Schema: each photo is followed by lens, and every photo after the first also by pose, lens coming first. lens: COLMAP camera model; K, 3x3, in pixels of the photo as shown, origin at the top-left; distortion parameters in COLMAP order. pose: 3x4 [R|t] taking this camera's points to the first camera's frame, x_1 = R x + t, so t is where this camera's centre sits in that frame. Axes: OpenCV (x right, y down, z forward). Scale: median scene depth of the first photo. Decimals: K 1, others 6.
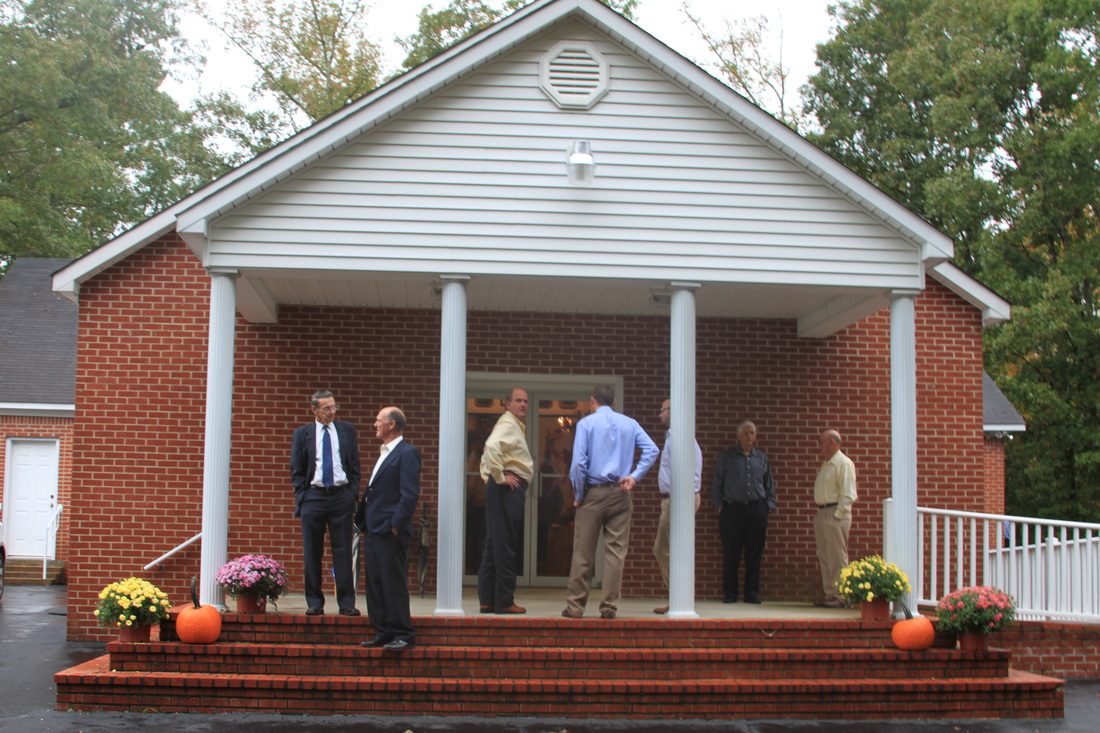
lens RADIAL K [[1470.5, 0, 523.2], [0, 1470.5, 392.4], [0, 0, 1]] dist [-0.144699, 0.169790]
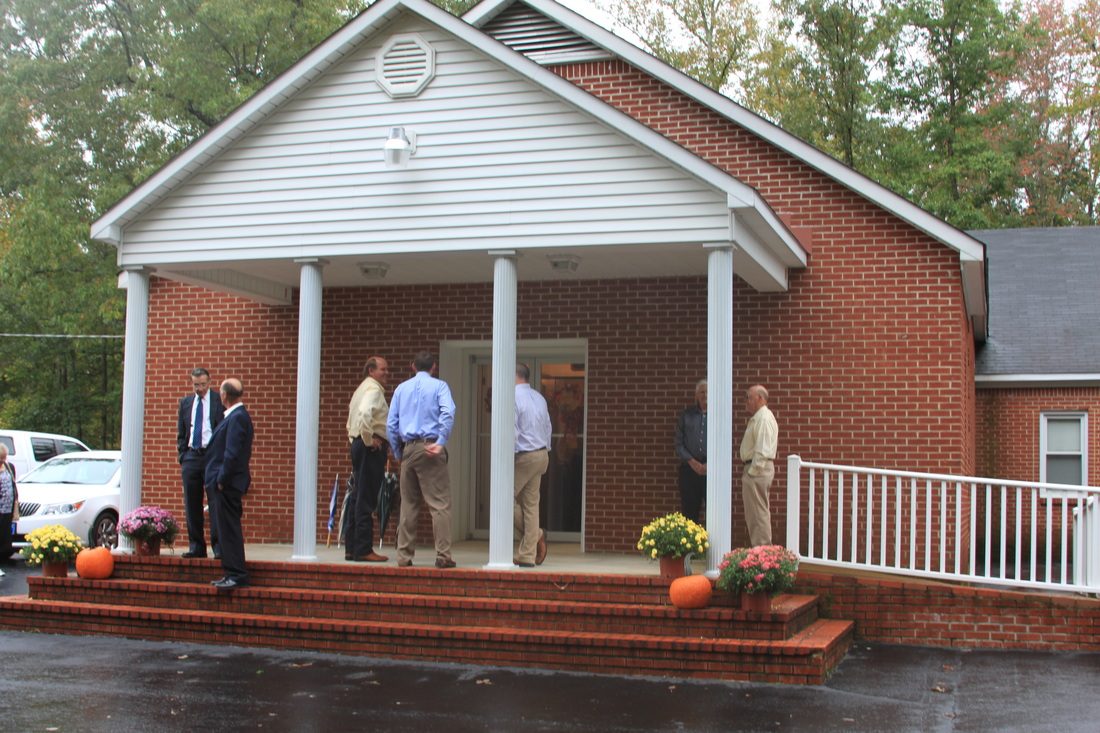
lens RADIAL K [[1470.5, 0, 523.2], [0, 1470.5, 392.4], [0, 0, 1]] dist [-0.144699, 0.169790]
pose [[0.913312, -0.025833, -0.406439, 0.545726], [0.036002, 0.999200, 0.017390, 0.008521], [0.405665, -0.030515, 0.913512, 0.042696]]
